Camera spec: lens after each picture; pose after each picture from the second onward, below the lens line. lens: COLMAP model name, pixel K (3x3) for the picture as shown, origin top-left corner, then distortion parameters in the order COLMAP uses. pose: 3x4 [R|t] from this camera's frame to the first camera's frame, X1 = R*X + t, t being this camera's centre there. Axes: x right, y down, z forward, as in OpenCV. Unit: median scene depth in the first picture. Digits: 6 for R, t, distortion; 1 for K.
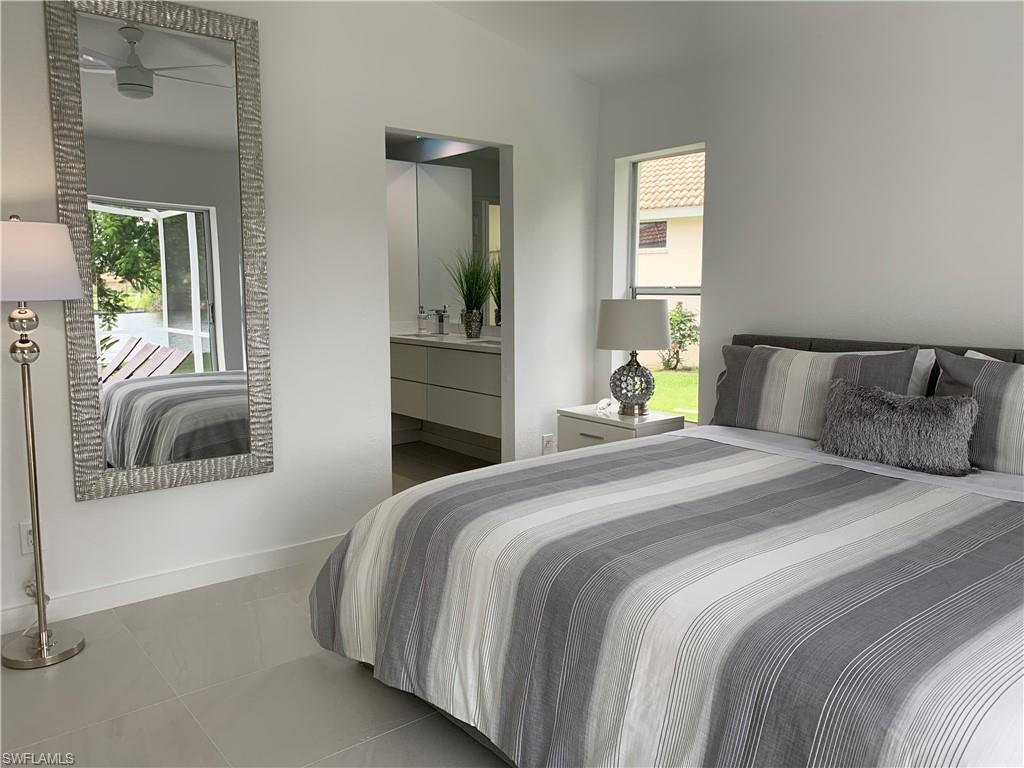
lens RADIAL K [[788.3, 0, 515.5], [0, 788.3, 379.8], [0, 0, 1]] dist [0.009035, -0.013008]
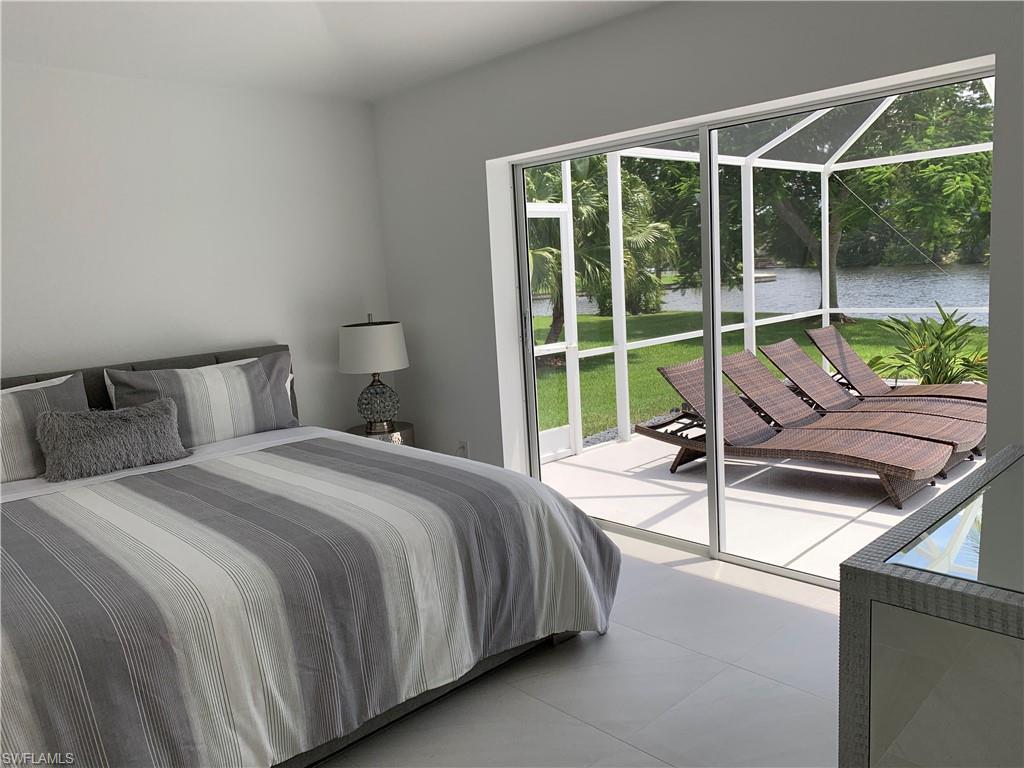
lens RADIAL K [[788.3, 0, 515.5], [0, 788.3, 379.8], [0, 0, 1]] dist [0.009035, -0.013008]
pose [[-0.084254, -0.134769, 0.987289, -0.622466], [0.180685, 0.972320, 0.148145, -0.079159], [-0.979926, 0.190870, -0.057571, 0.414567]]
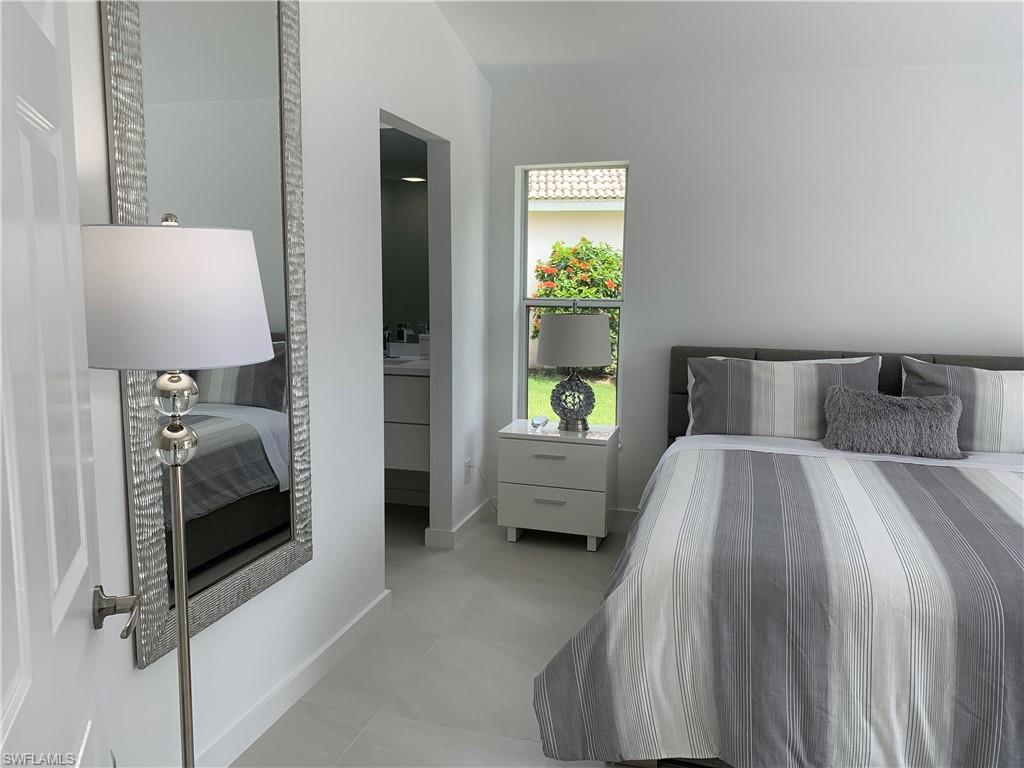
lens RADIAL K [[787.3, 0, 508.4], [0, 787.3, 388.8], [0, 0, 1]] dist [0.005770, -0.005542]
pose [[0.820700, -0.073549, 0.566605, -0.604311], [0.058109, 0.997283, 0.045286, -0.072371], [-0.568396, -0.004242, 0.822744, 0.297713]]
